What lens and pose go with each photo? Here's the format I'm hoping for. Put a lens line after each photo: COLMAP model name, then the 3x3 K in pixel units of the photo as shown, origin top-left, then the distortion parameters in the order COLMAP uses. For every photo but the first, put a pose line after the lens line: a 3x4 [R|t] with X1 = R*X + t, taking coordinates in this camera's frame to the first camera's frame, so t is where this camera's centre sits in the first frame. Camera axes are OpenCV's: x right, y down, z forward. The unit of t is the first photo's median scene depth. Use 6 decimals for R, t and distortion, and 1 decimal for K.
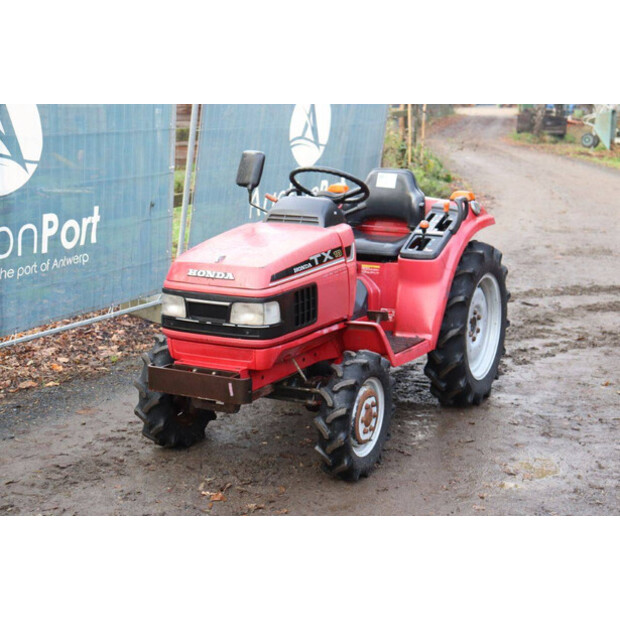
lens RADIAL K [[1147.5, 0, 307.9], [0, 1147.5, 307.4], [0, 0, 1]] dist [0.243651, 0.000000]
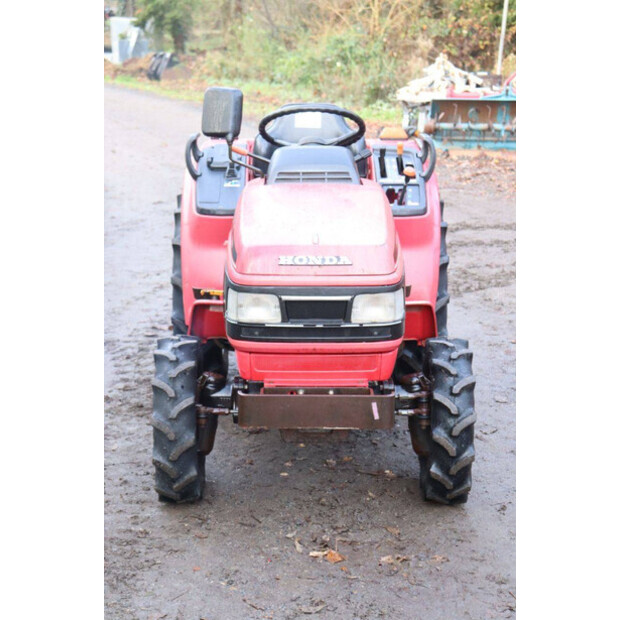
lens RADIAL K [[1350.8, 0, 307.1], [0, 1350.8, 312.4], [0, 0, 1]] dist [0.361372, 0.000000]
pose [[0.887366, -0.113109, 0.446977, -0.474507], [0.094032, 0.993463, 0.064721, -0.051603], [-0.451375, -0.015401, 0.892201, 0.224357]]
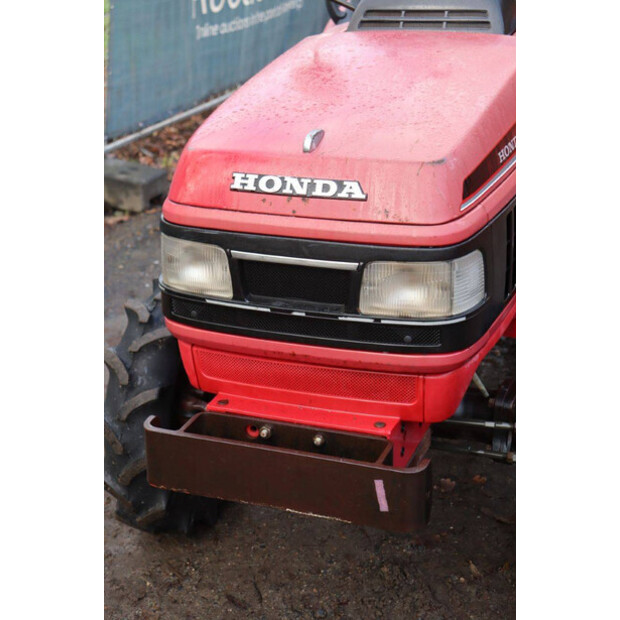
lens RADIAL K [[1147.5, 0, 308.4], [0, 1147.5, 310.2], [0, 0, 1]] dist [0.243651, 0.000000]
pose [[0.992670, -0.069709, 0.098725, -0.119072], [0.051480, 0.982965, 0.176435, -0.054319], [-0.109342, -0.170060, 0.979349, 0.616699]]
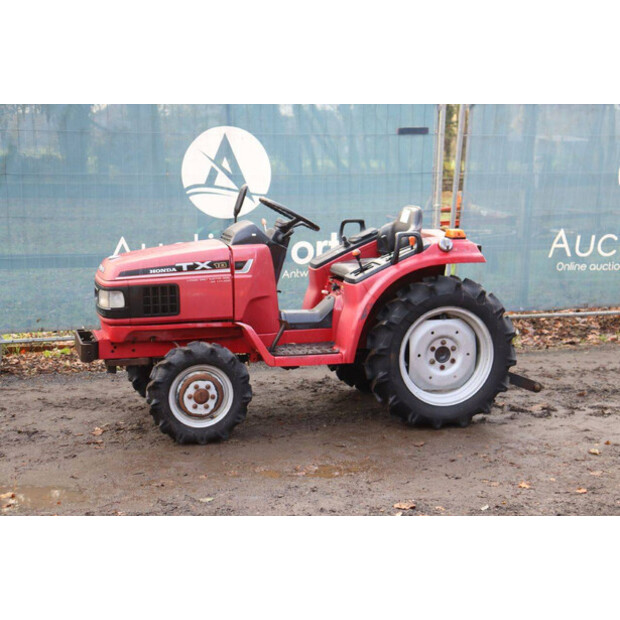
lens RADIAL K [[1097.0, 0, 309.2], [0, 1097.0, 307.7], [0, 0, 1]] dist [0.185516, 0.000000]
pose [[0.683980, 0.103275, -0.722154, 0.917608], [-0.133073, 0.990982, 0.015681, -0.031450], [0.717261, 0.085373, 0.691555, 0.239618]]
